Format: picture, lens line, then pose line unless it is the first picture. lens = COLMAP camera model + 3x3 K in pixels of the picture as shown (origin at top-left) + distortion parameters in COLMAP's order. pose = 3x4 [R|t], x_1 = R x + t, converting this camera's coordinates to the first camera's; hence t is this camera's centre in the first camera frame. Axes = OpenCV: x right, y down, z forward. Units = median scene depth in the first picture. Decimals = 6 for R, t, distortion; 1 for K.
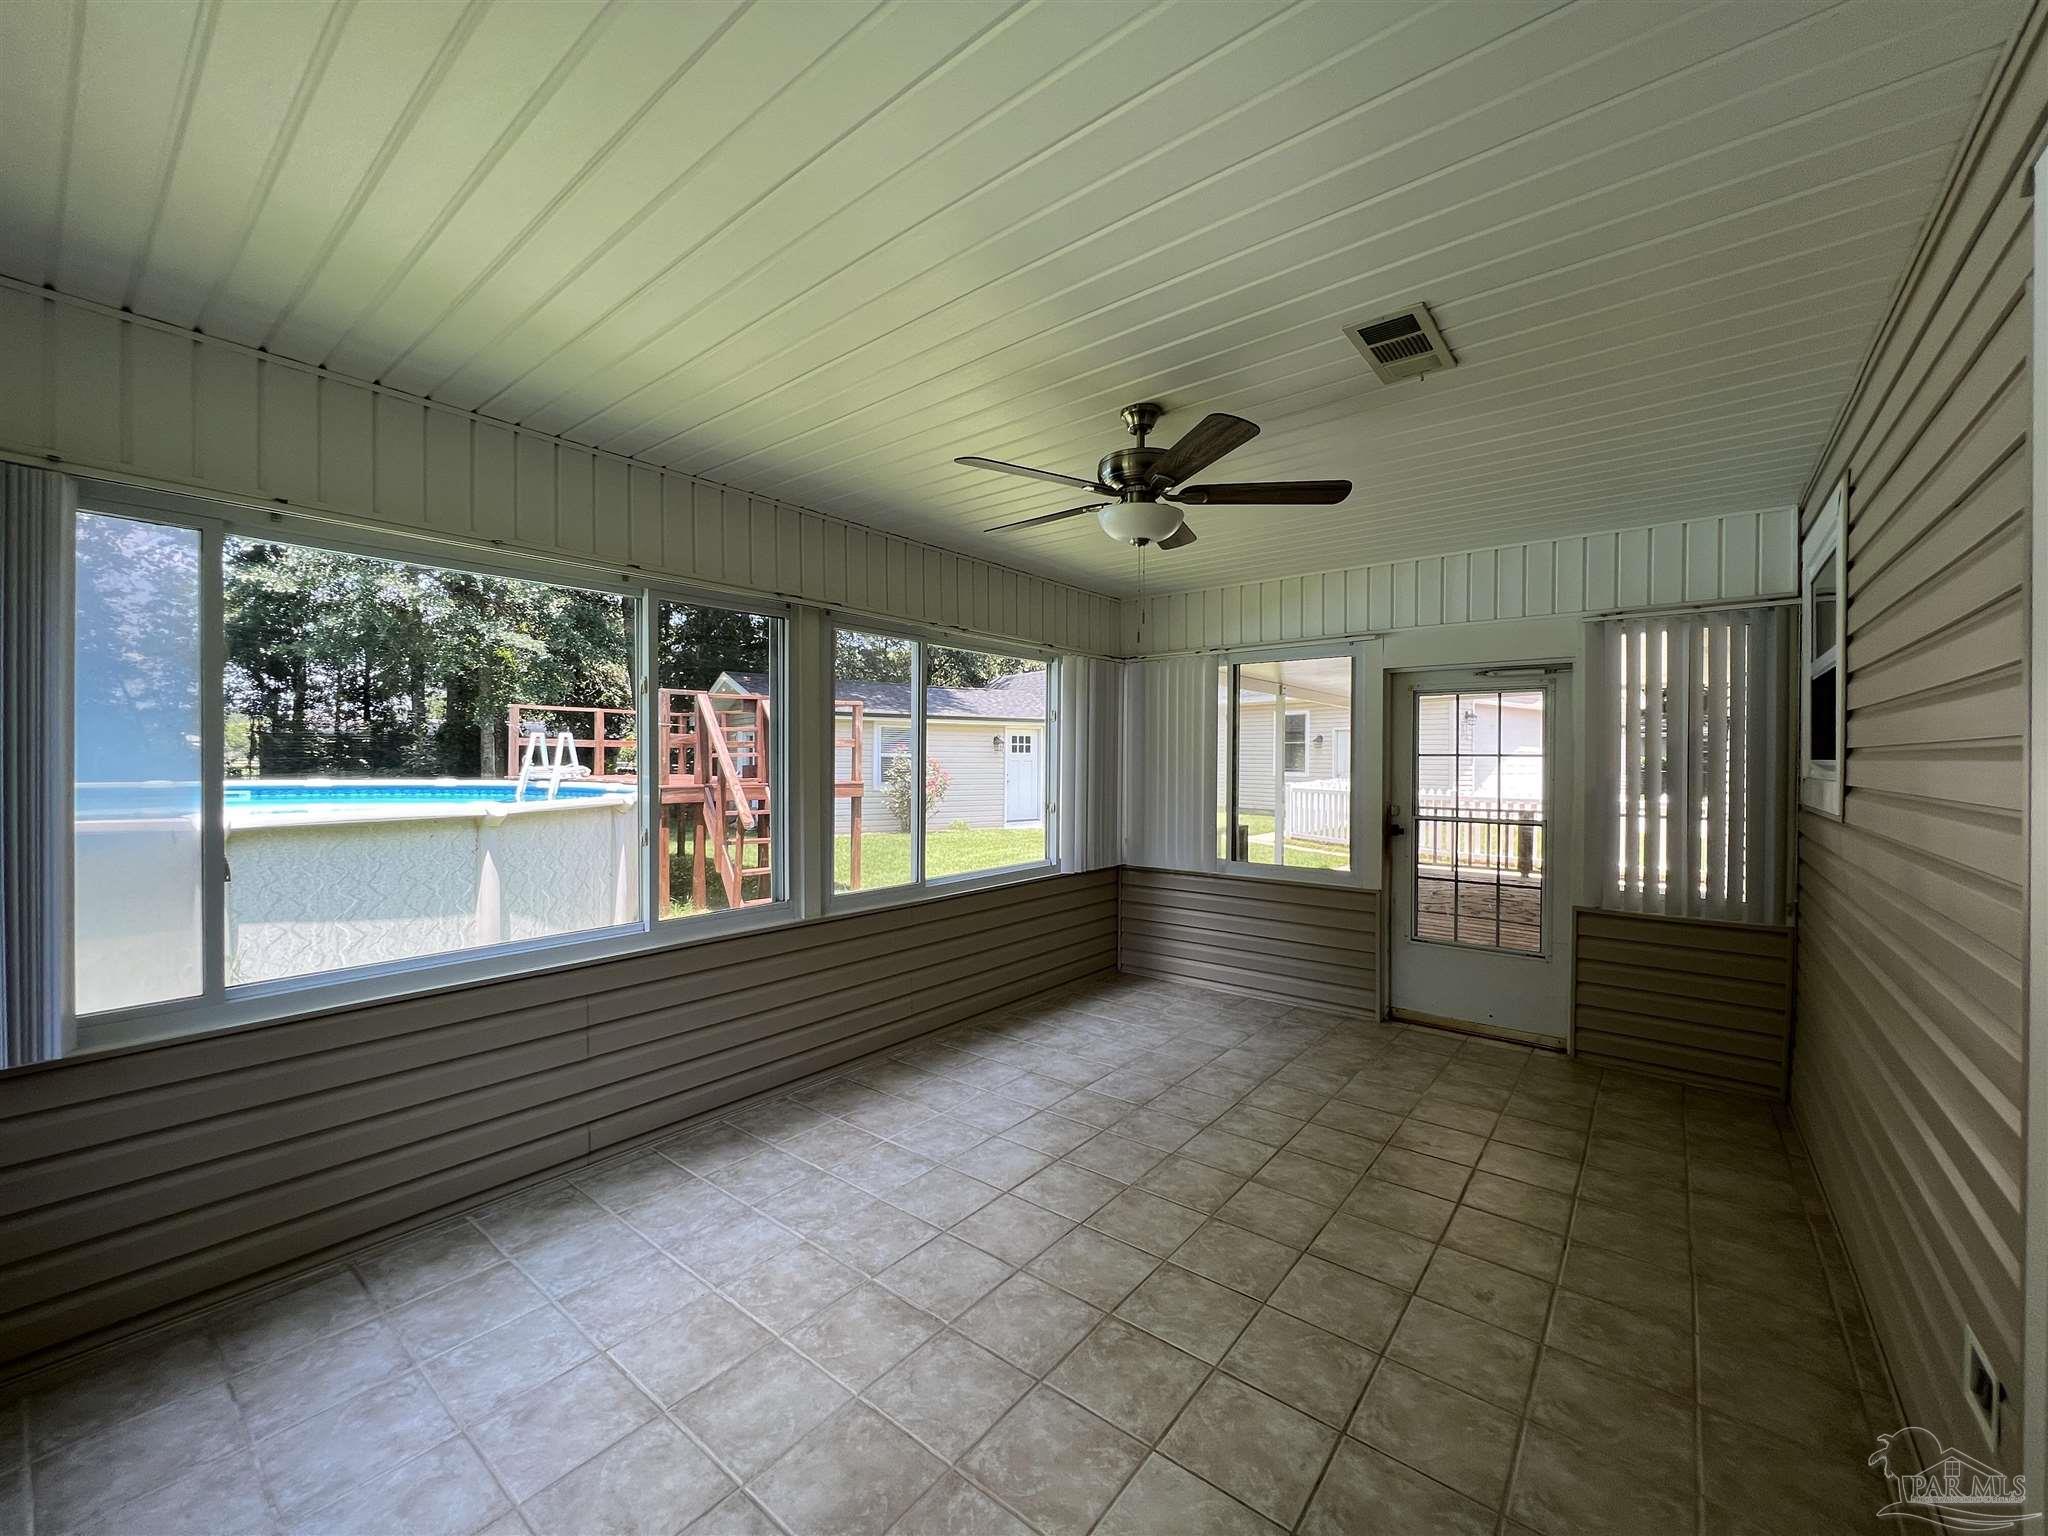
lens RADIAL K [[818.6, 0, 1015.5], [0, 818.6, 764.9], [0, 0, 1]] dist [-0.001549, 0.000655]
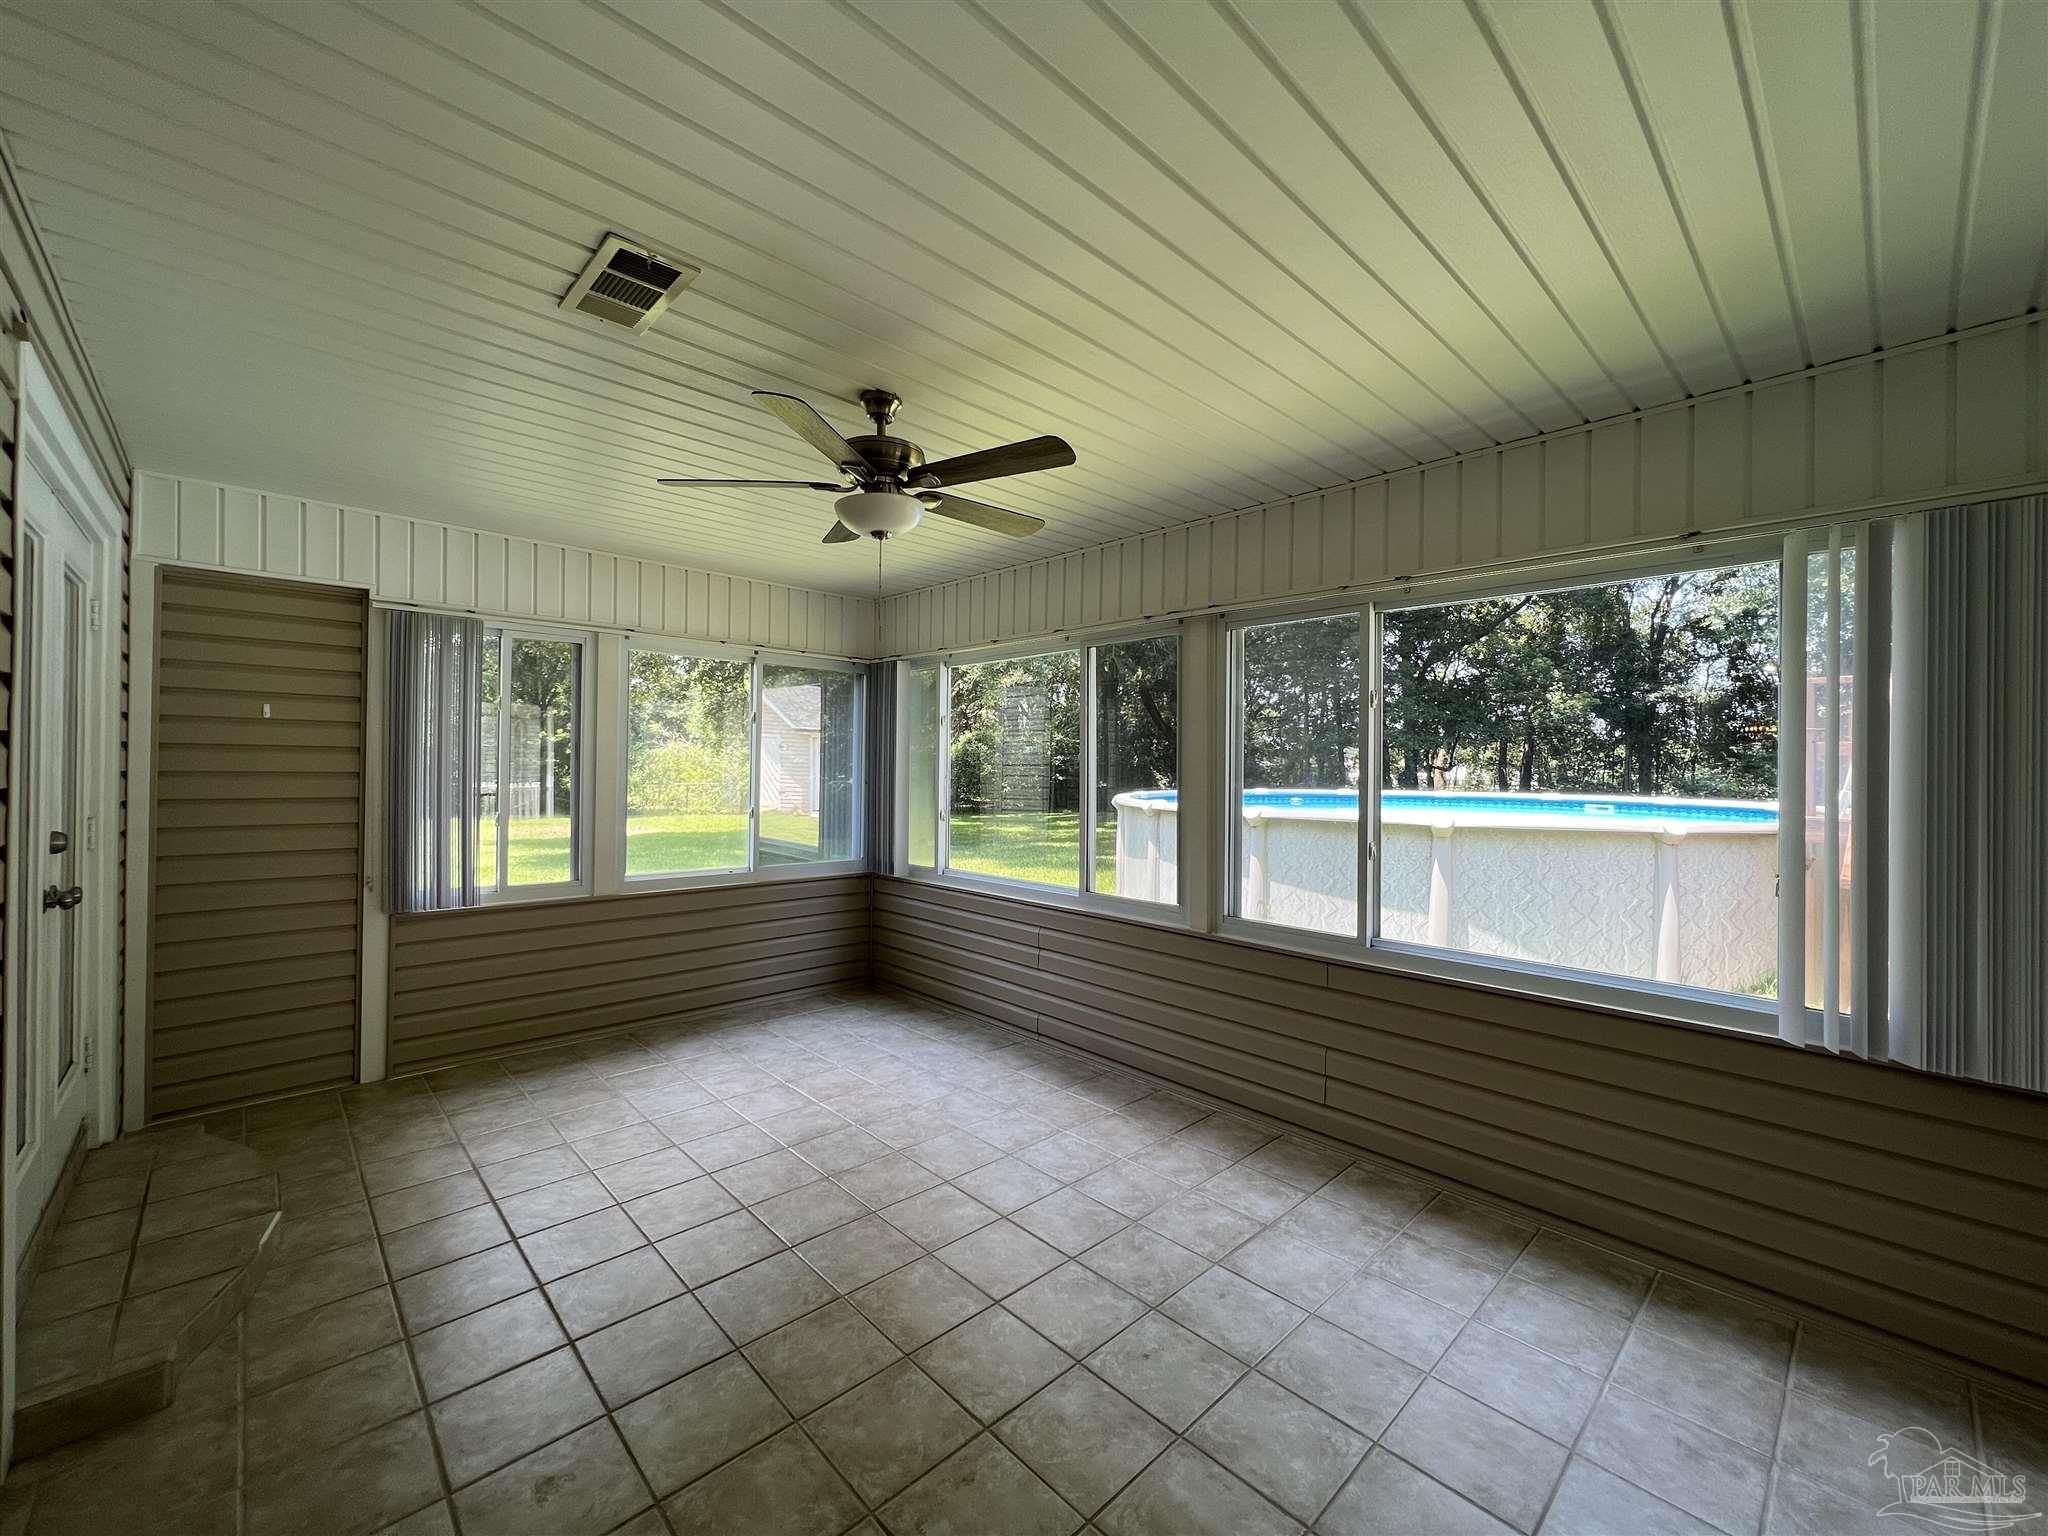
lens RADIAL K [[818.6, 0, 1015.8], [0, 818.6, 763.2], [0, 0, 1]] dist [-0.001549, 0.000655]
pose [[-0.135623, -0.009147, -0.990718, 0.790455], [-0.020363, 0.999772, -0.006443, -0.002630], [0.990551, 0.019300, -0.135778, 0.952545]]
